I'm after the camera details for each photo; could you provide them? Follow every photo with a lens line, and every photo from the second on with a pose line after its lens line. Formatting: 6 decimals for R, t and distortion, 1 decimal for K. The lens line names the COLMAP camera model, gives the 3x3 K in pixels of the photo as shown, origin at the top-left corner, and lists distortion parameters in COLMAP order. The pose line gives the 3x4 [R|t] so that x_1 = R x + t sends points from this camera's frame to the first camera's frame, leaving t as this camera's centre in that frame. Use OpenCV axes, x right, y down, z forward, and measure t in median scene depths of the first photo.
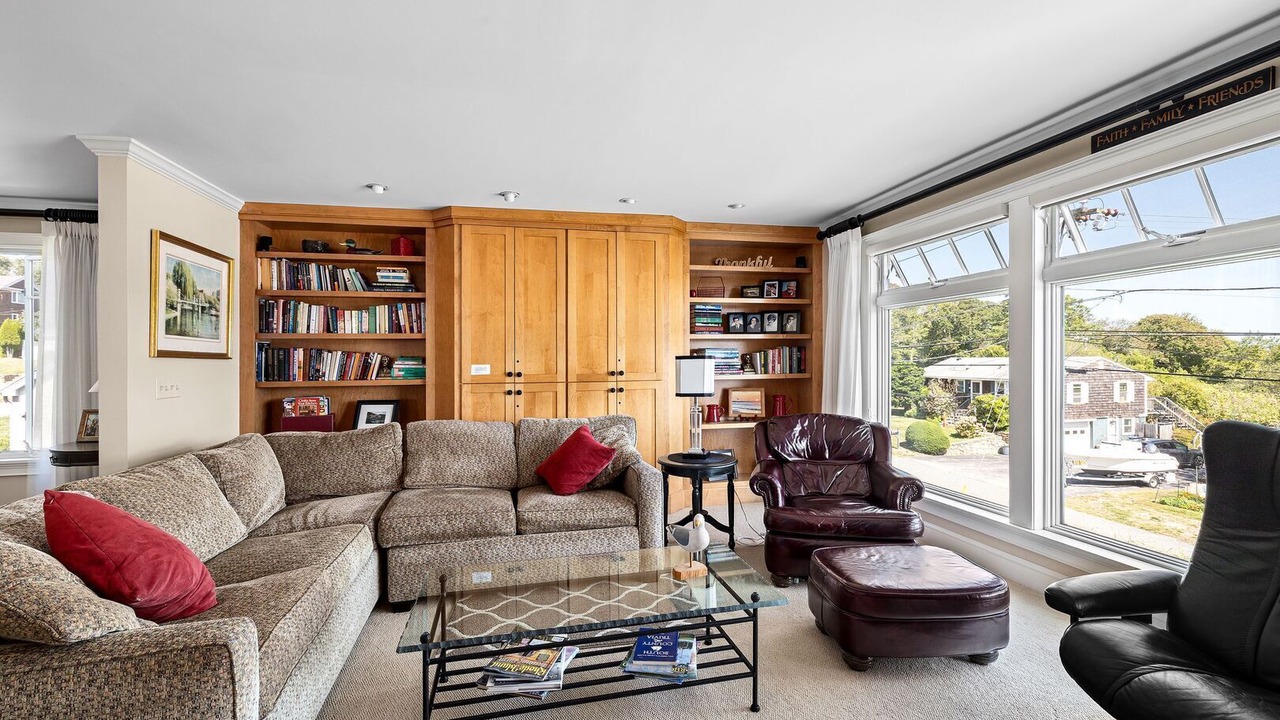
lens RADIAL K [[536.8, 0, 640.0], [0, 536.8, 360.0], [0, 0, 1]] dist [0.002774, 0.000498]
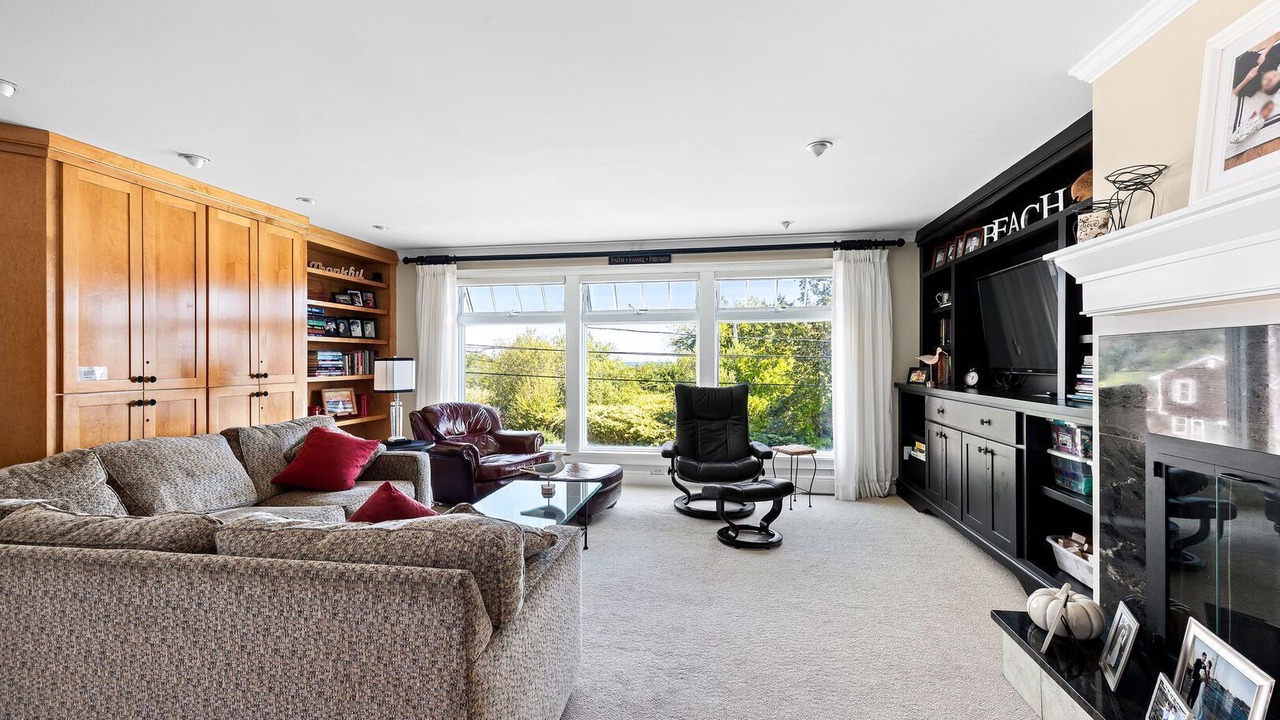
lens RADIAL K [[536.8, 0, 640.0], [0, 536.8, 360.0], [0, 0, 1]] dist [0.002774, 0.000498]
pose [[0.378635, 0.008654, 0.925506, -0.565291], [-0.000383, 0.999958, -0.009193, 0.005336], [-0.925546, 0.003127, 0.378622, 0.047180]]
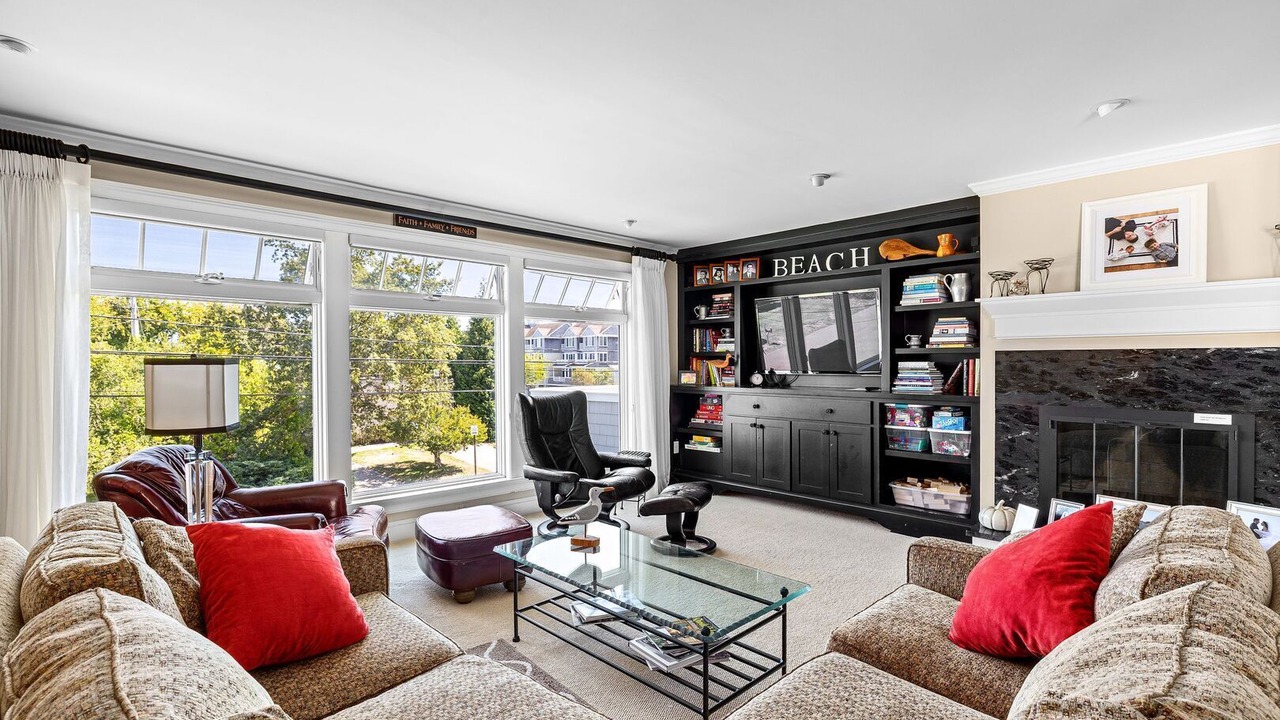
lens RADIAL K [[597.0, 0, 636.7], [0, 597.0, 372.3], [0, 0, 1]] dist [-0.000903, -0.000379]
pose [[-0.510805, -0.005602, 0.859678, -0.475219], [0.003682, 0.999955, 0.008703, 0.002226], [-0.859689, 0.007611, -0.510762, 0.671929]]
